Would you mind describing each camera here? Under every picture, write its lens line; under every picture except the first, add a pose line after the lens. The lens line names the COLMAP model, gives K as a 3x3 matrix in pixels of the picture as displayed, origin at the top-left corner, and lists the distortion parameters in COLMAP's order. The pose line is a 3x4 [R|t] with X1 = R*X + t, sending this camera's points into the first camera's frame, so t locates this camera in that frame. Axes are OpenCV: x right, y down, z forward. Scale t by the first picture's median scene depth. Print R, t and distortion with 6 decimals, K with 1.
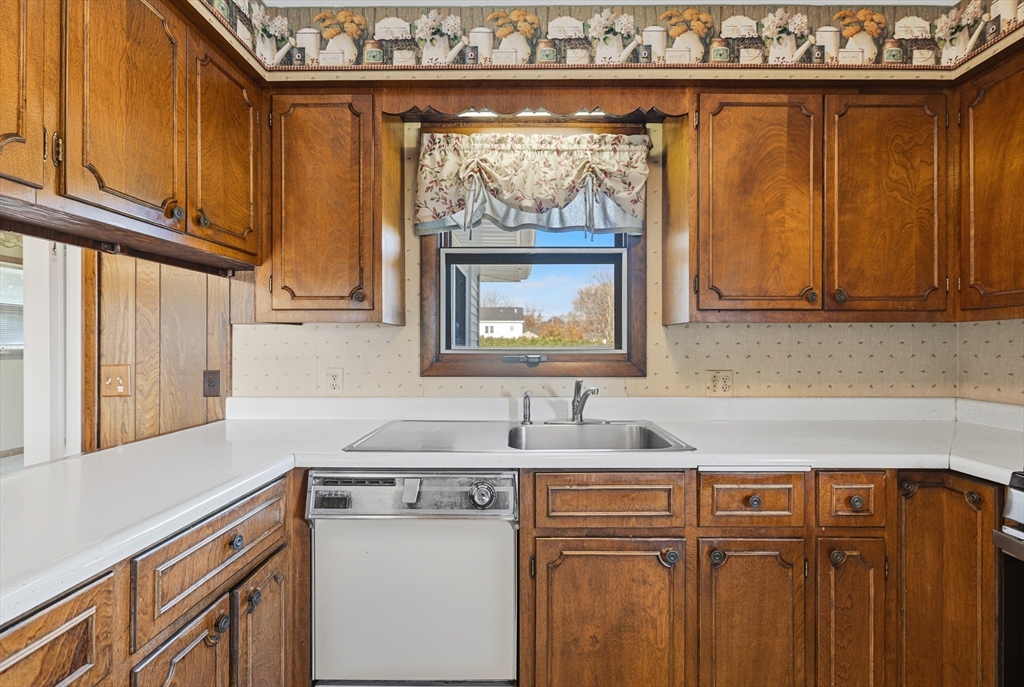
lens RADIAL K [[436.2, 0, 515.3], [0, 436.2, 344.8], [0, 0, 1]] dist [0.000337, -0.000403]
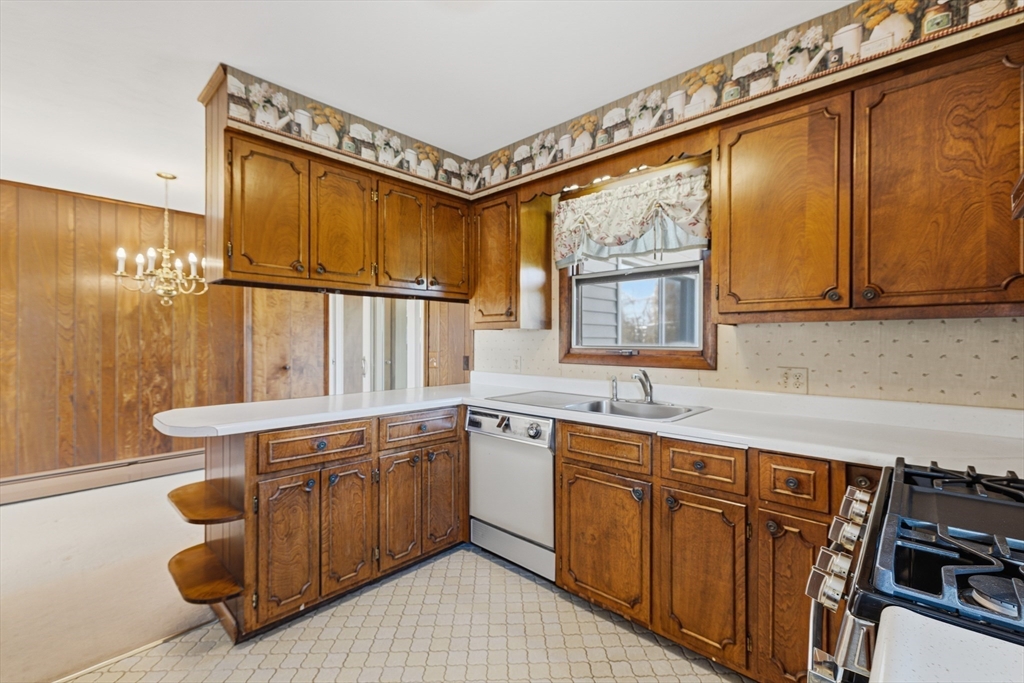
lens RADIAL K [[410.6, 0, 512.0], [0, 410.6, 341.5], [0, 0, 1]] dist [0.000287, 0.000232]
pose [[0.754223, 0.002357, -0.656614, 0.740007], [-0.002994, 0.999996, 0.000151, -0.001559], [0.656612, 0.001852, 0.754227, -0.213928]]
